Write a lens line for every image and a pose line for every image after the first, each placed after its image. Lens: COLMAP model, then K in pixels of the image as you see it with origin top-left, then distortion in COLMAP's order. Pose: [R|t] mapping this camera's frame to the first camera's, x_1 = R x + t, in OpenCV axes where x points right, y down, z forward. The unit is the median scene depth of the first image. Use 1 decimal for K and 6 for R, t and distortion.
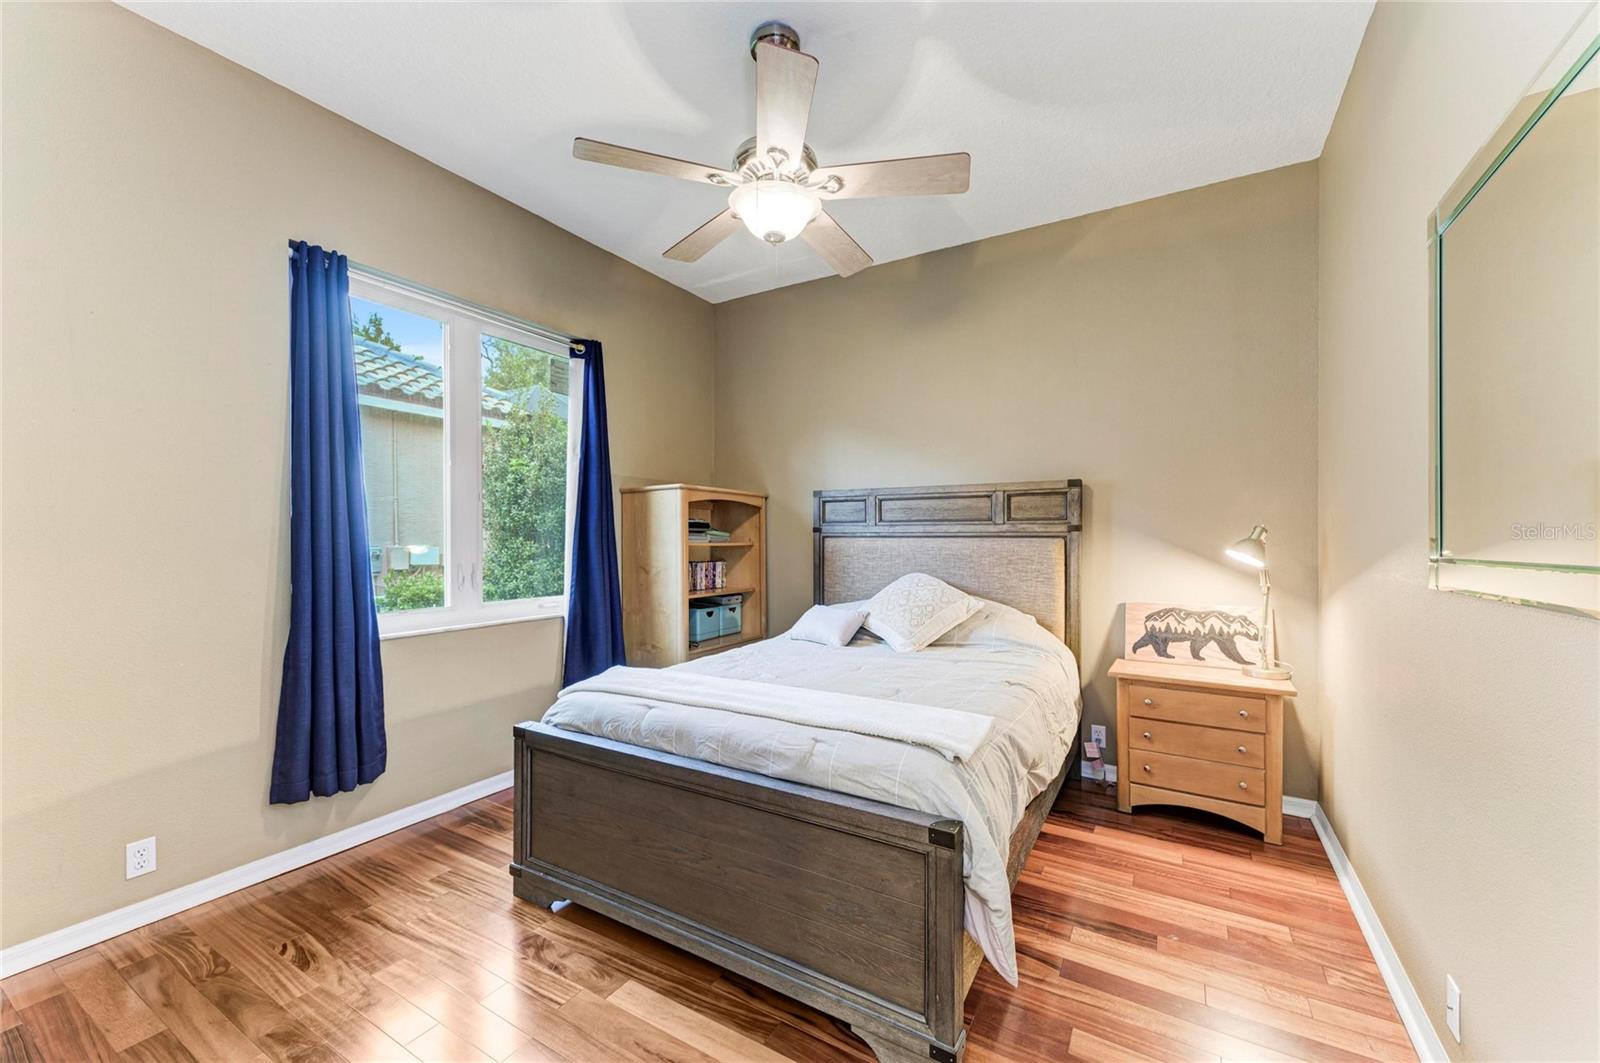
lens RADIAL K [[636.7, 0, 793.8], [0, 636.7, 538.7], [0, 0, 1]] dist [-0.000213, -0.000045]
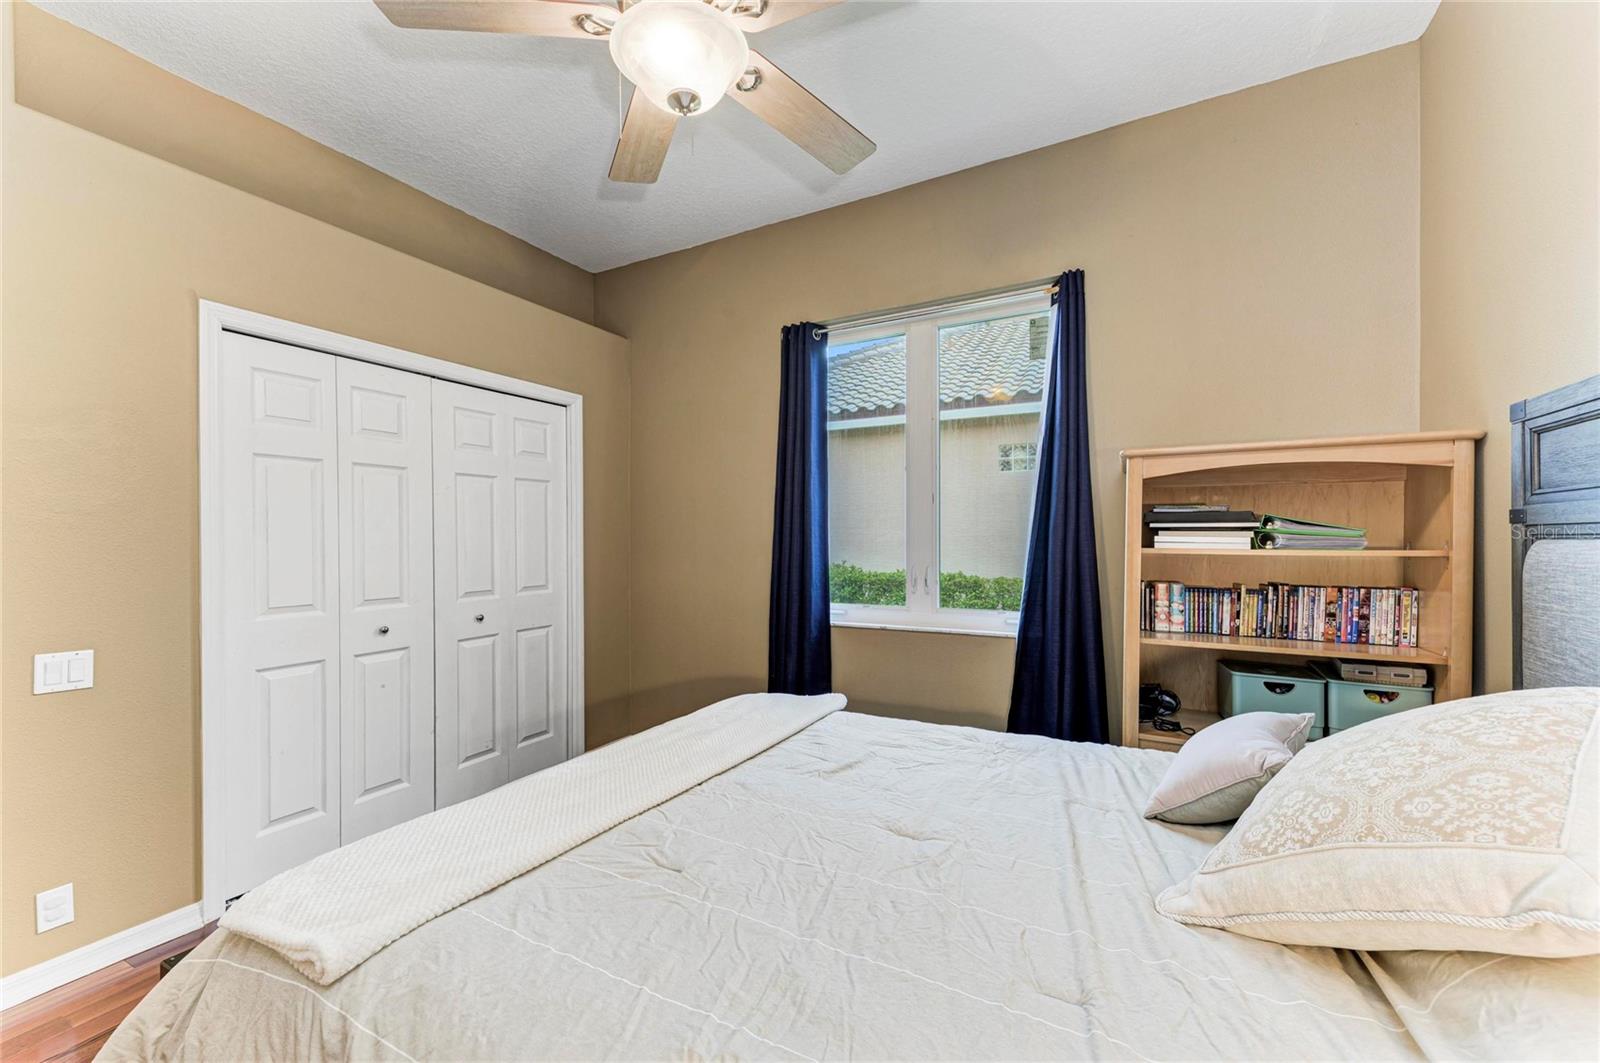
lens RADIAL K [[636.7, 0, 793.8], [0, 636.7, 538.7], [0, 0, 1]] dist [-0.000213, -0.000045]
pose [[0.047232, 0.001708, -0.998882, 0.410260], [0.002062, 0.999996, 0.001808, -0.003519], [0.998882, -0.002145, 0.047228, 0.669272]]
